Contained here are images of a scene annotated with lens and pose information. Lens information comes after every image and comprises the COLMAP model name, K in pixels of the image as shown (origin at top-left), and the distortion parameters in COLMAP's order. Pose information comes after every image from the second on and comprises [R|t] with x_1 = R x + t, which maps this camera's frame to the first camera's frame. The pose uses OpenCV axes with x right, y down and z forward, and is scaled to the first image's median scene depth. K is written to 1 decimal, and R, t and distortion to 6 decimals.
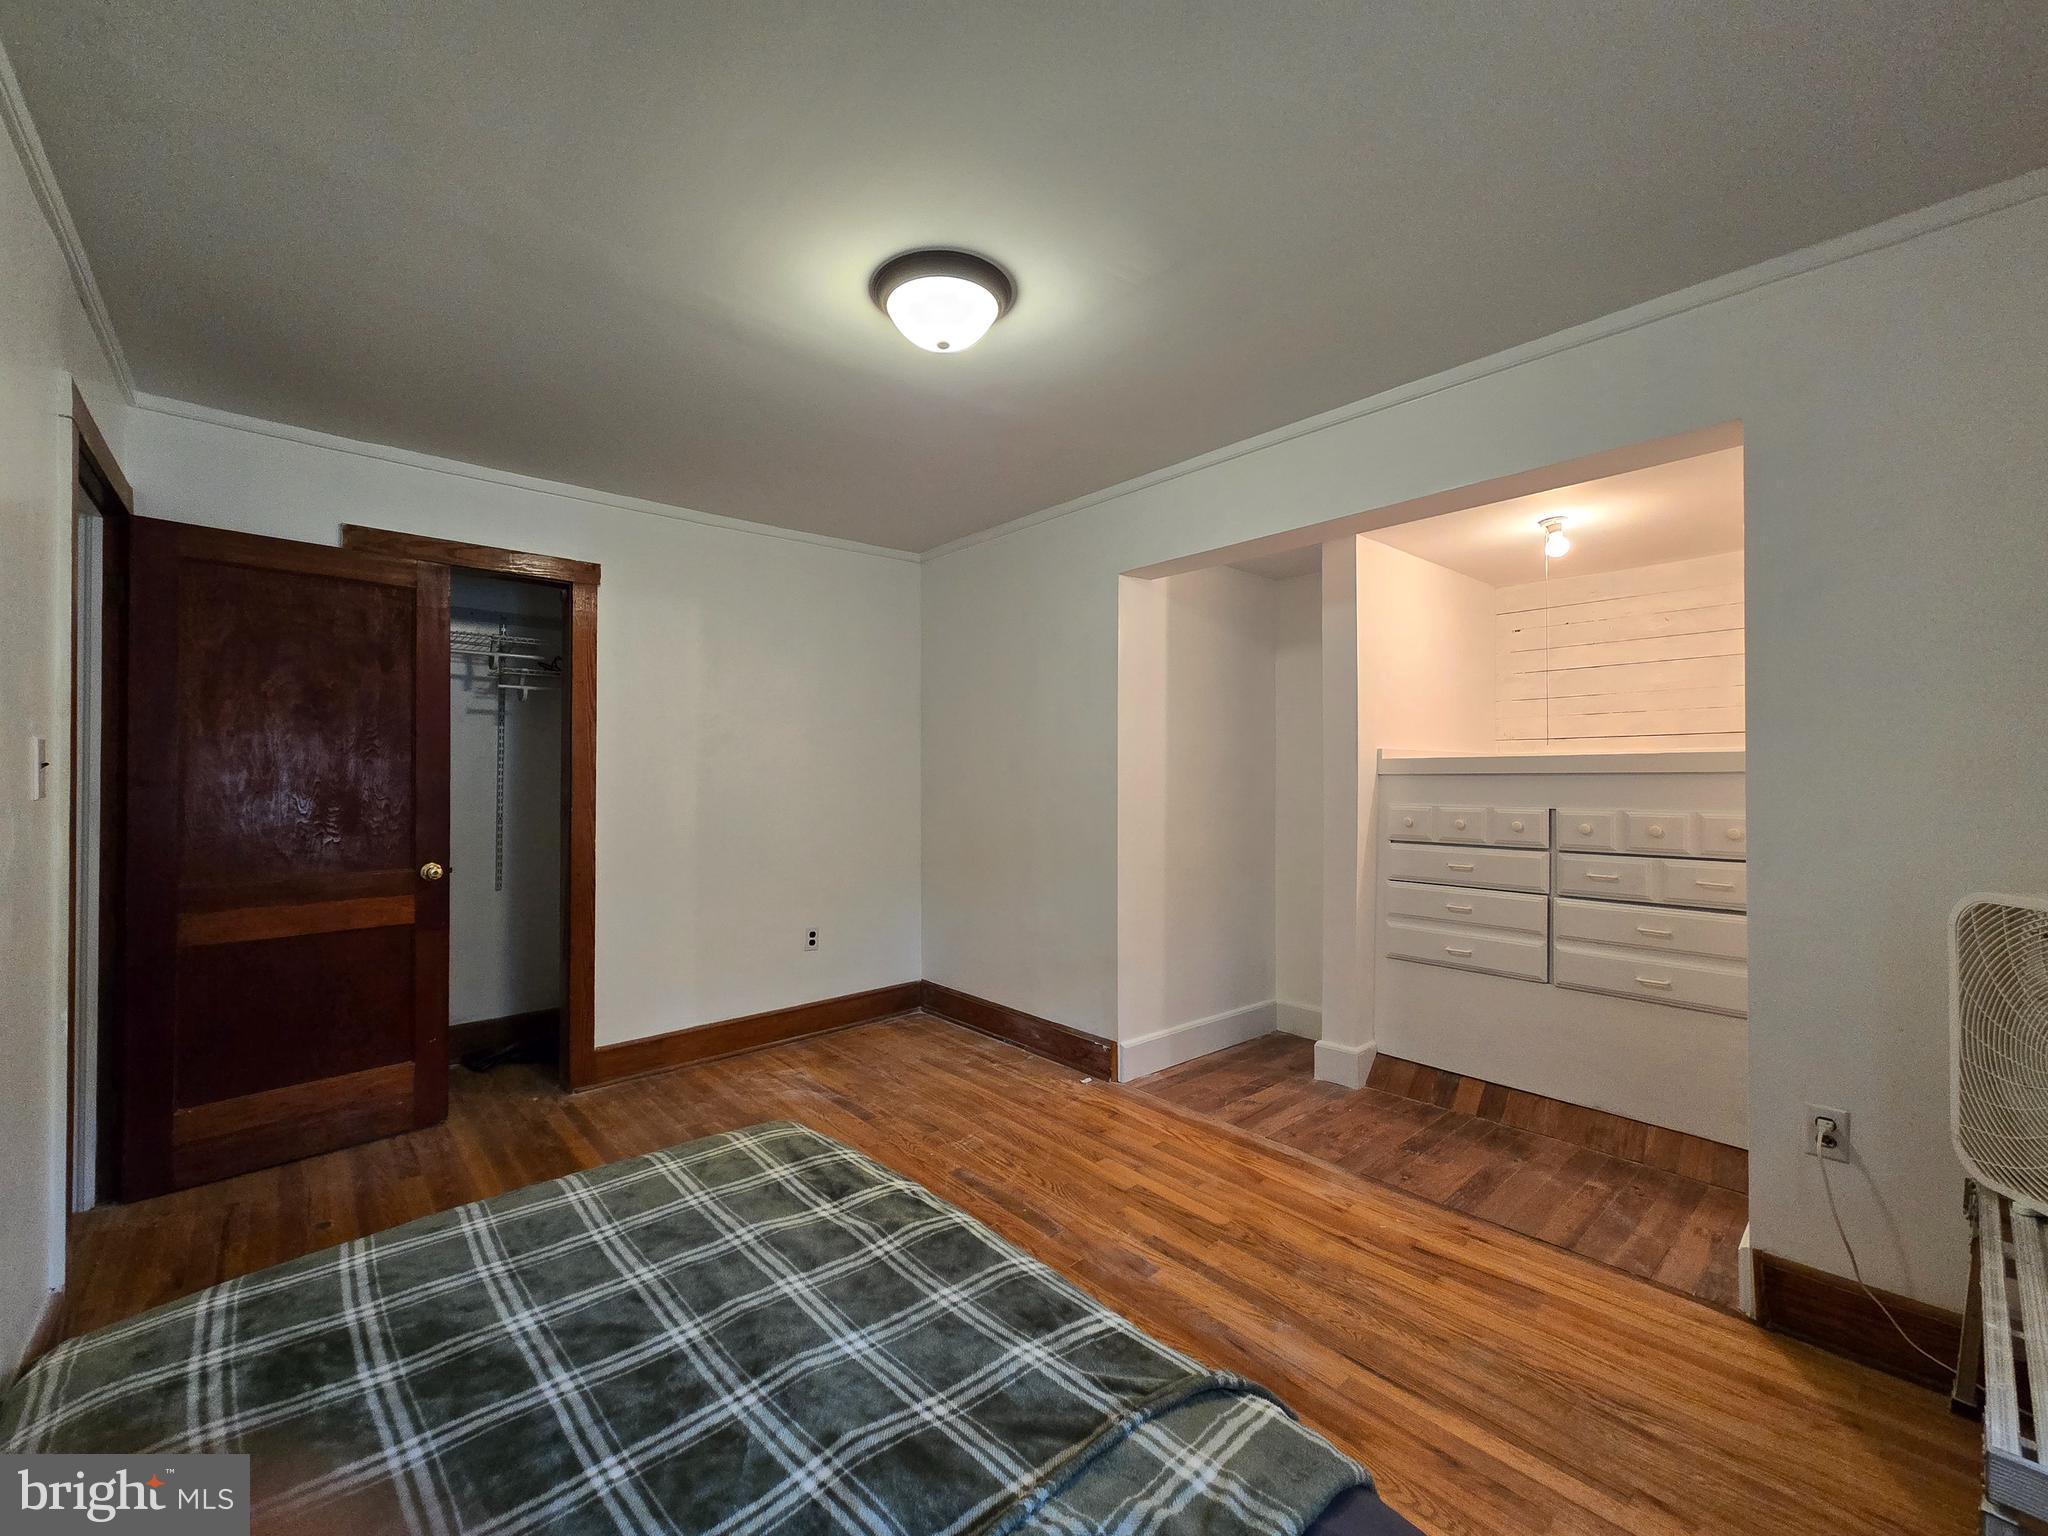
lens RADIAL K [[833.8, 0, 1009.0], [0, 833.8, 767.0], [0, 0, 1]] dist [-0.002500, 0.000040]
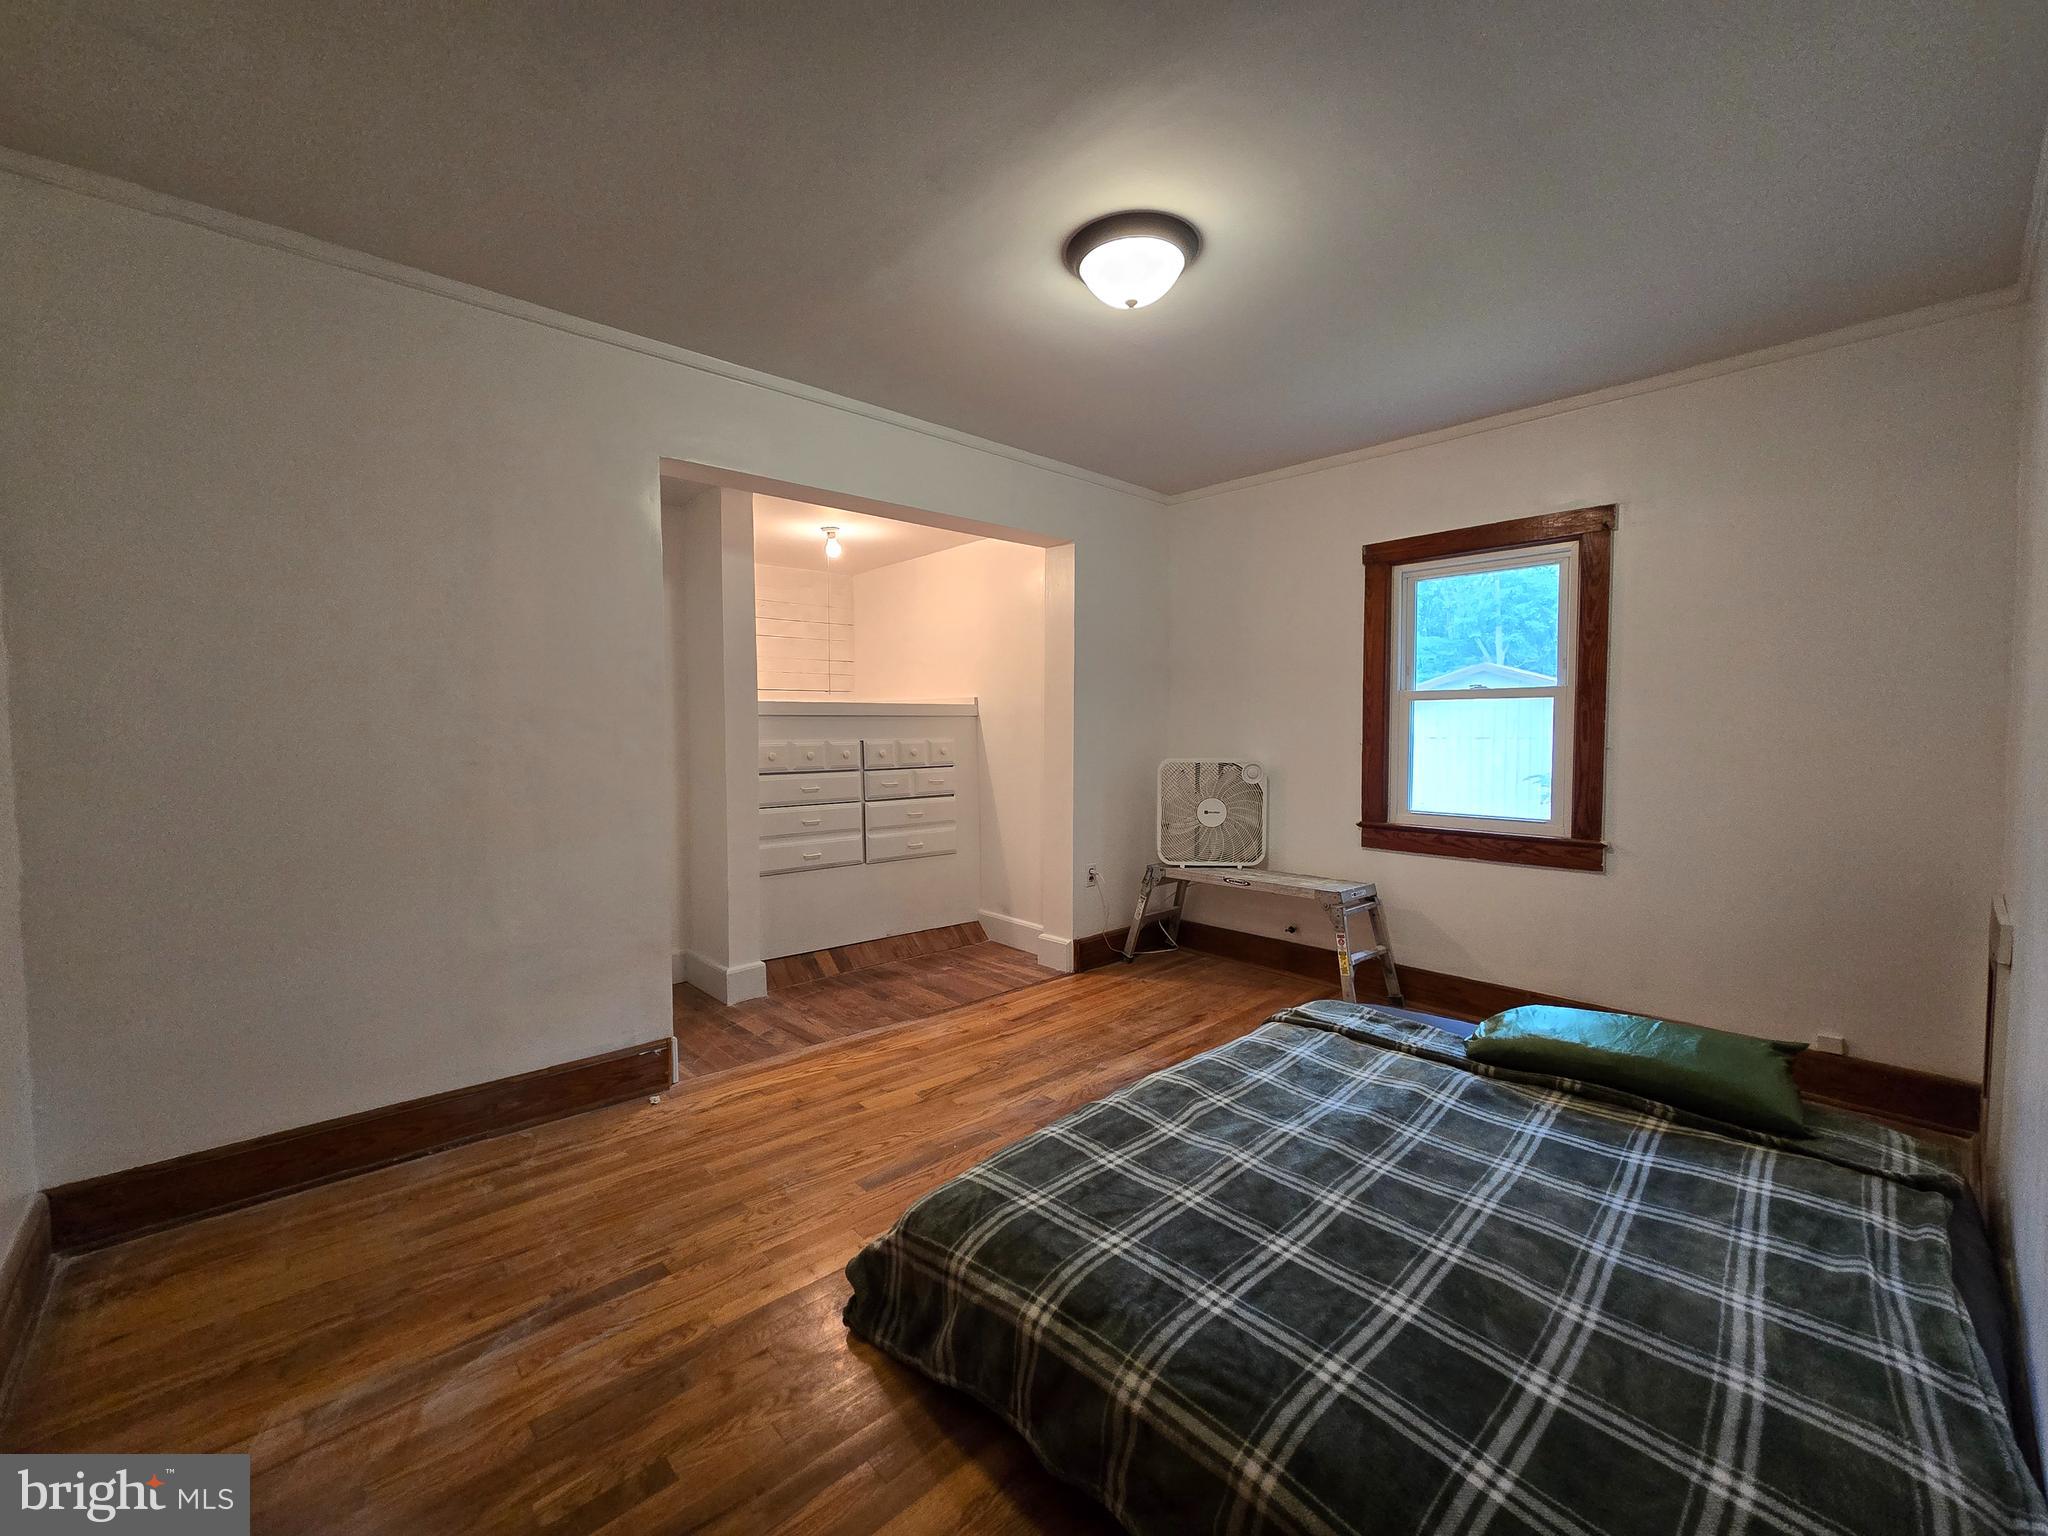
lens RADIAL K [[833.8, 0, 1009.0], [0, 833.8, 767.0], [0, 0, 1]] dist [-0.002500, 0.000040]
pose [[-0.017426, -0.048862, 0.998654, -0.775496], [-0.010373, 0.998760, 0.048686, 0.023355], [-0.999794, -0.009510, -0.017911, 0.776904]]
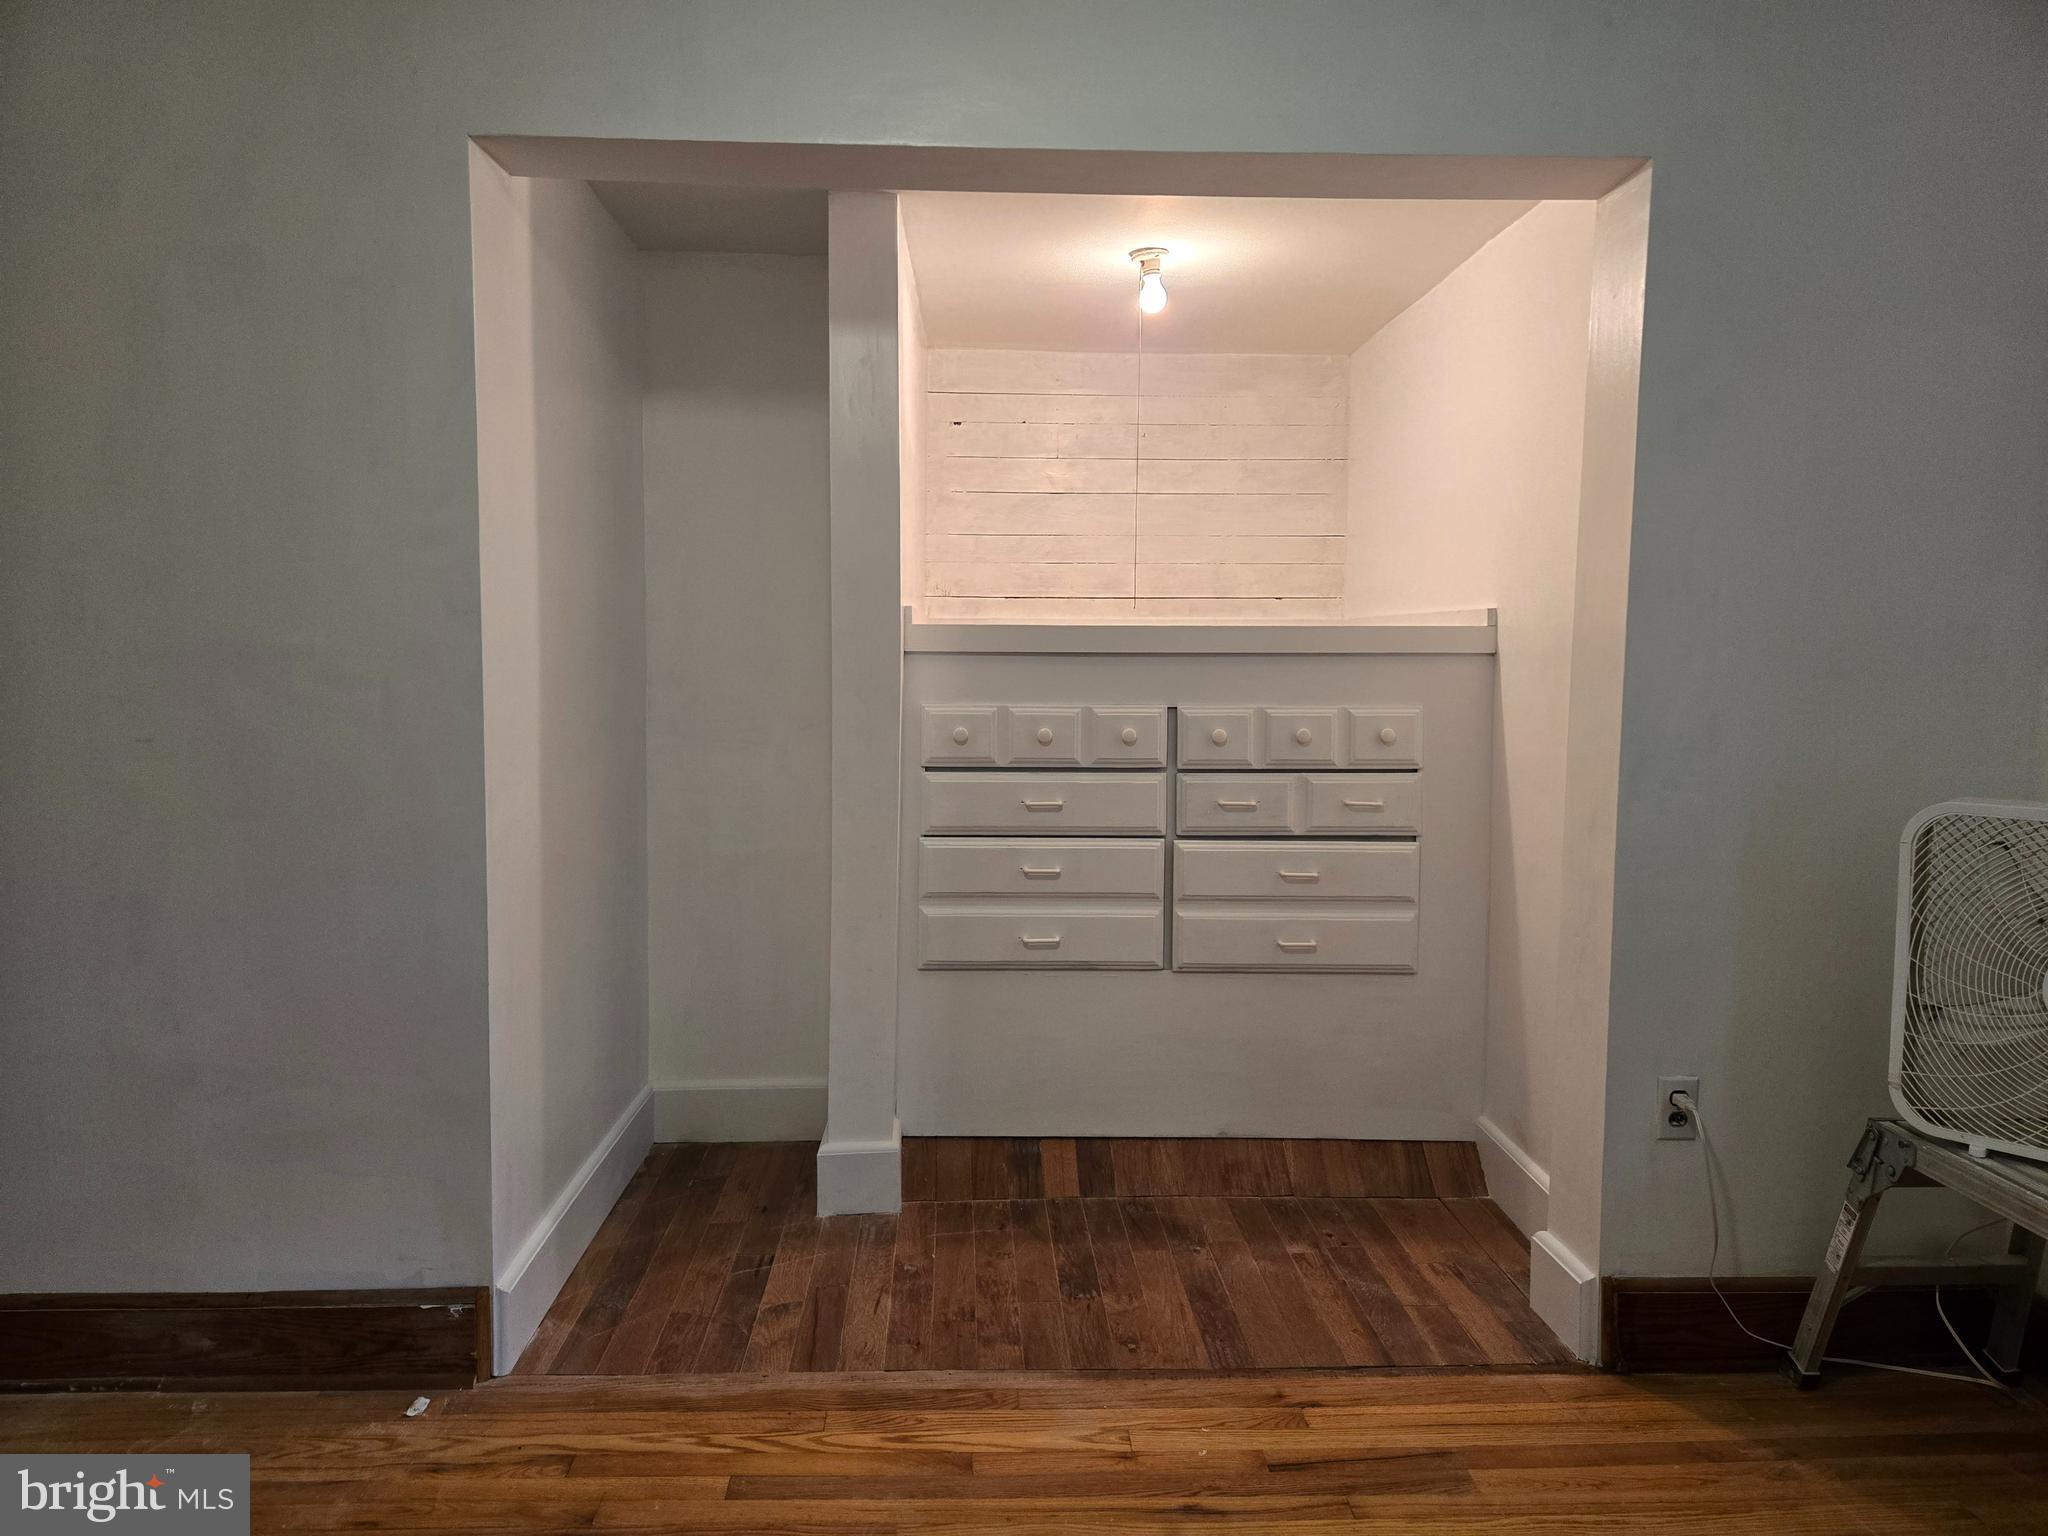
lens RADIAL K [[1365.3, 0, 1025.7], [0, 1365.3, 750.0], [0, 0, 1]] dist [0.080043, -0.071835]
pose [[0.620260, -0.053615, 0.782562, -0.268548], [-0.017262, 0.996487, 0.081953, -0.002673], [-0.784206, -0.064341, 0.617156, 0.422014]]
